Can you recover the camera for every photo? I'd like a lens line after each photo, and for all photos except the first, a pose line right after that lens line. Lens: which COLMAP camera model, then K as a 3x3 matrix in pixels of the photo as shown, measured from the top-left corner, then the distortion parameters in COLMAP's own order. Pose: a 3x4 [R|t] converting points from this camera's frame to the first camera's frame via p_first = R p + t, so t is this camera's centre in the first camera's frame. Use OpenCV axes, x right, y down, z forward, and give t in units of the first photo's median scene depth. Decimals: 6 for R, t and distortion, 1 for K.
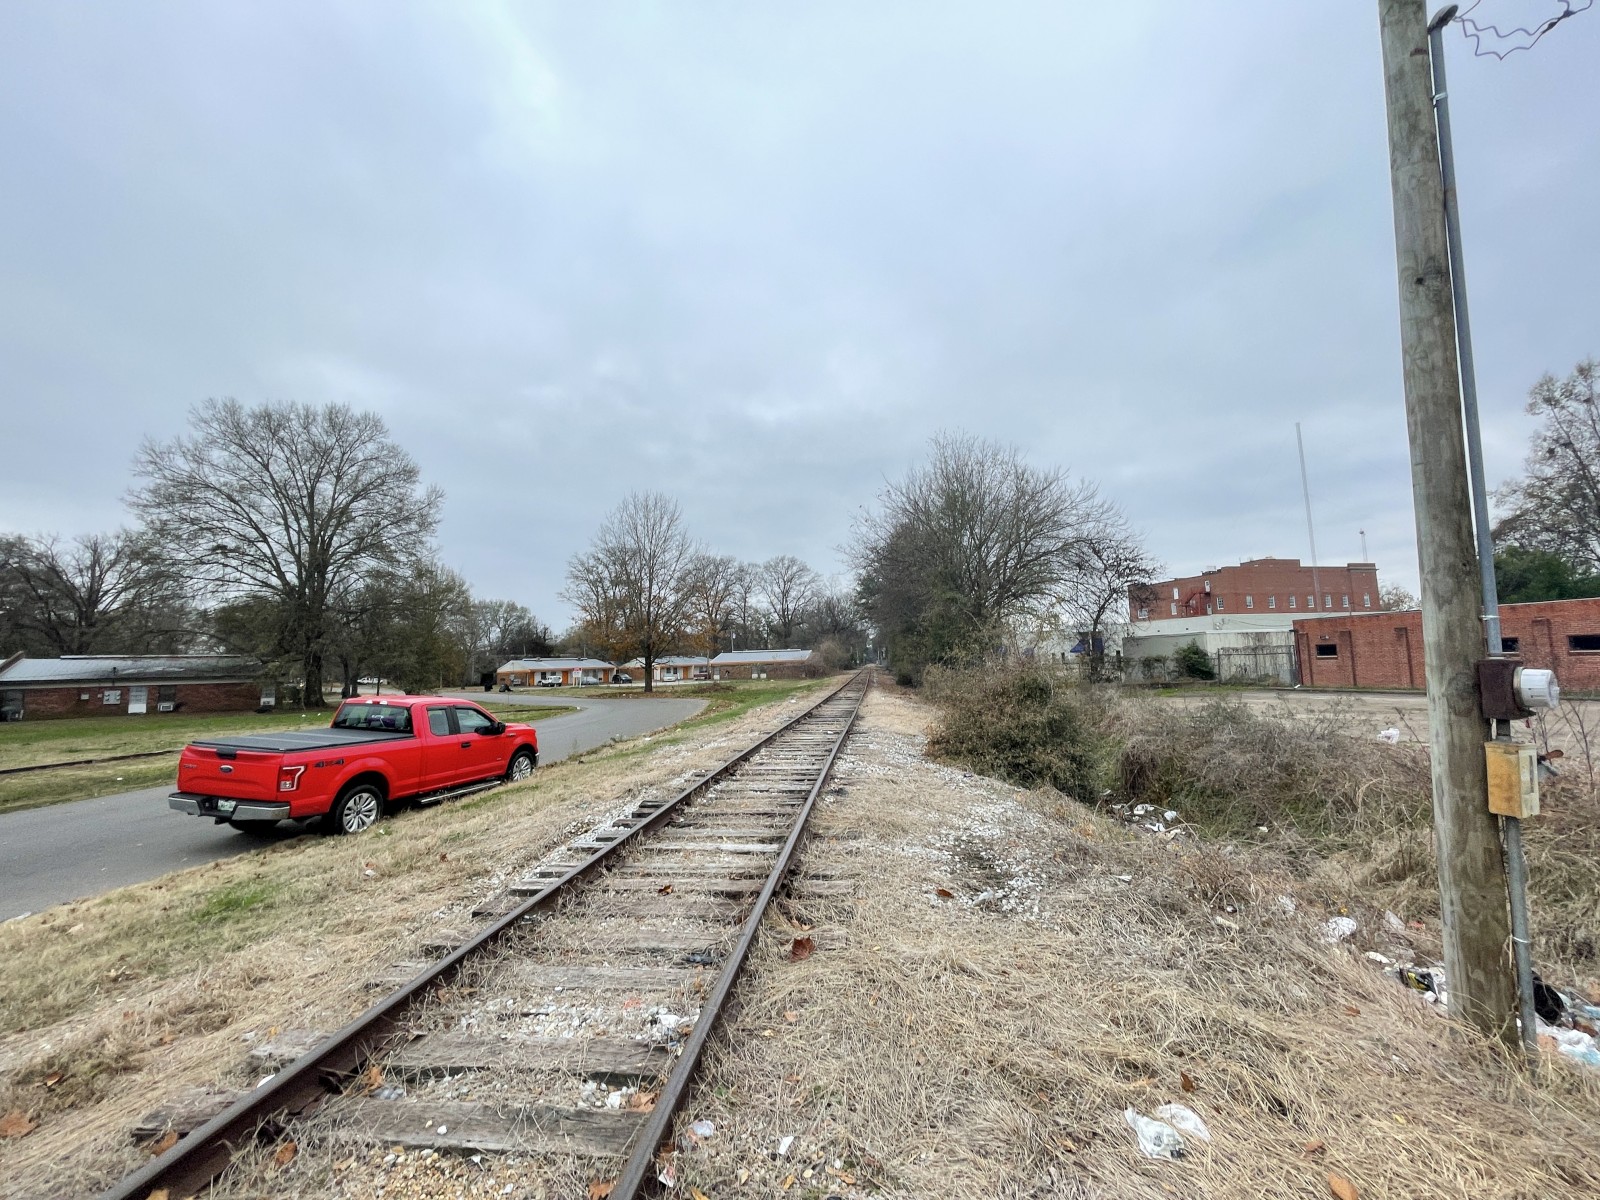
lens RADIAL K [[639.2, 0, 800.0], [0, 639.2, 600.0], [0, 0, 1]] dist [-0.001014, -0.002826]
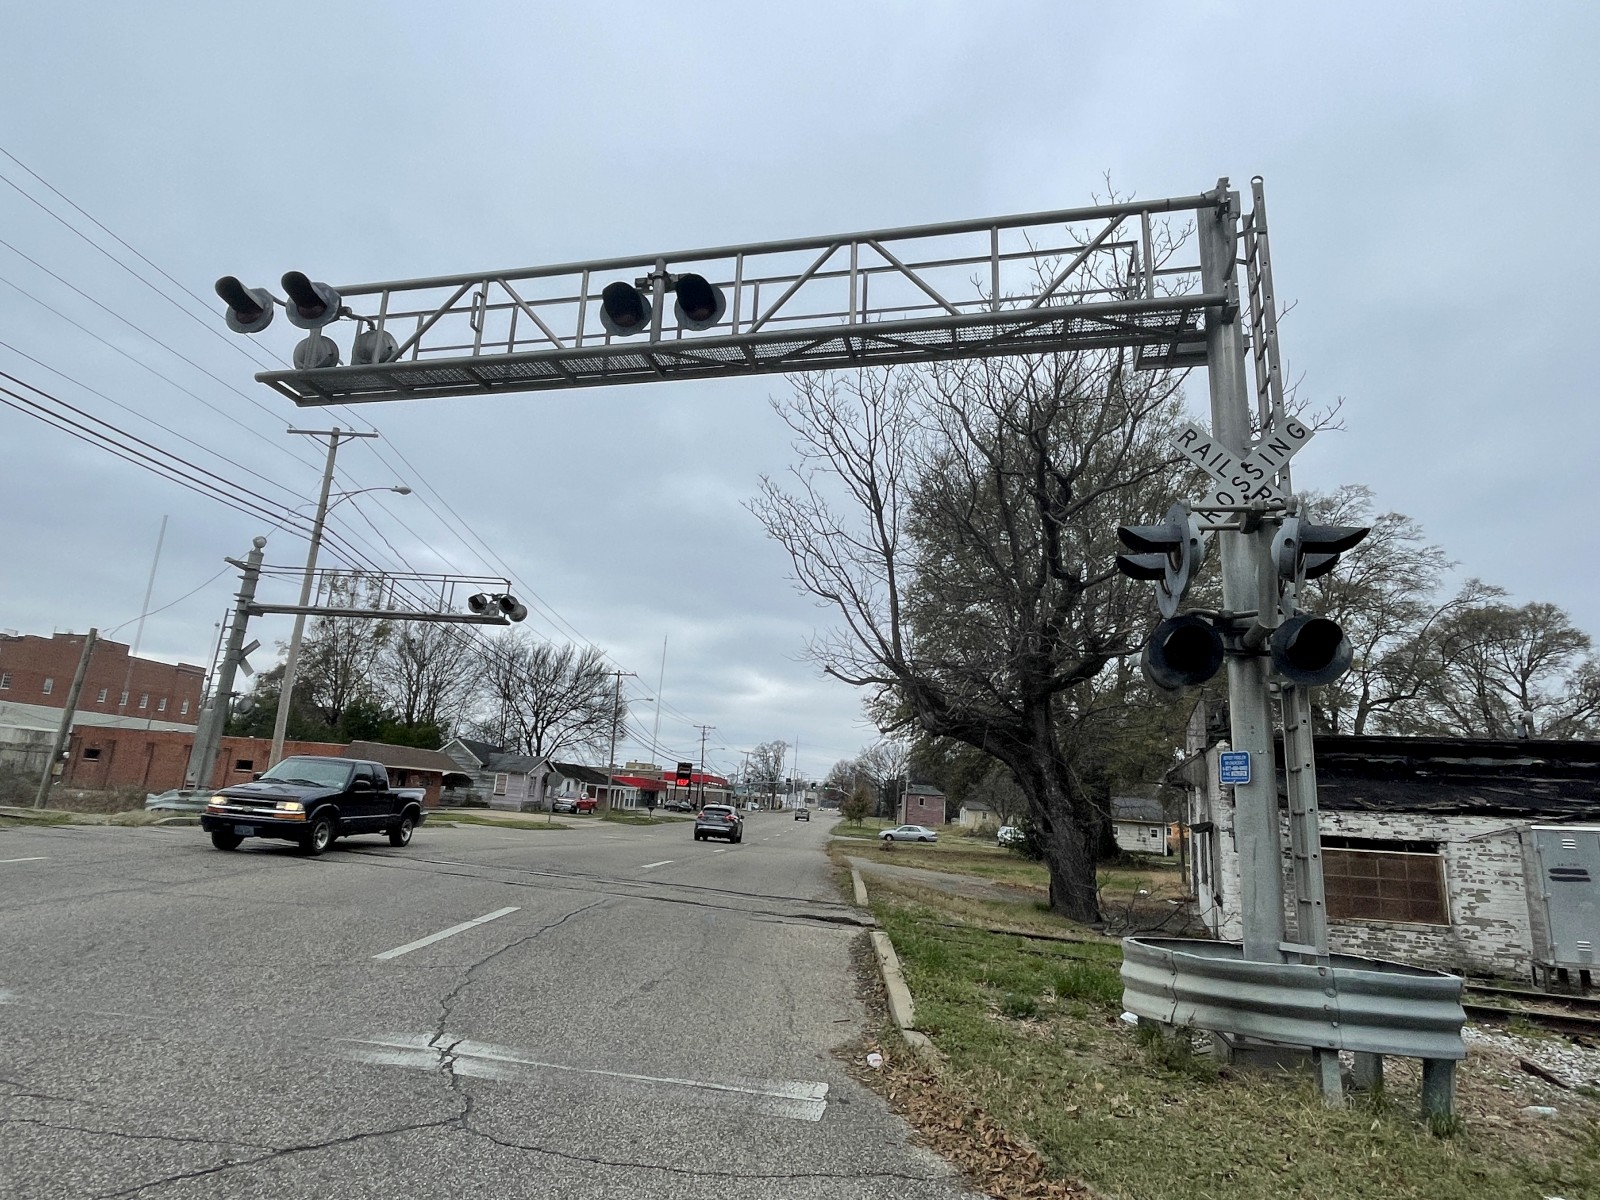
lens RADIAL K [[877.1, 0, 800.0], [0, 877.1, 600.0], [0, 0, 1]] dist [-0.012987, 0.003386]
pose [[0.231204, 0.267584, 0.935384, -0.363302], [-0.172186, 0.957511, -0.231354, -0.037399], [-0.957547, -0.107570, 0.267455, -0.521692]]
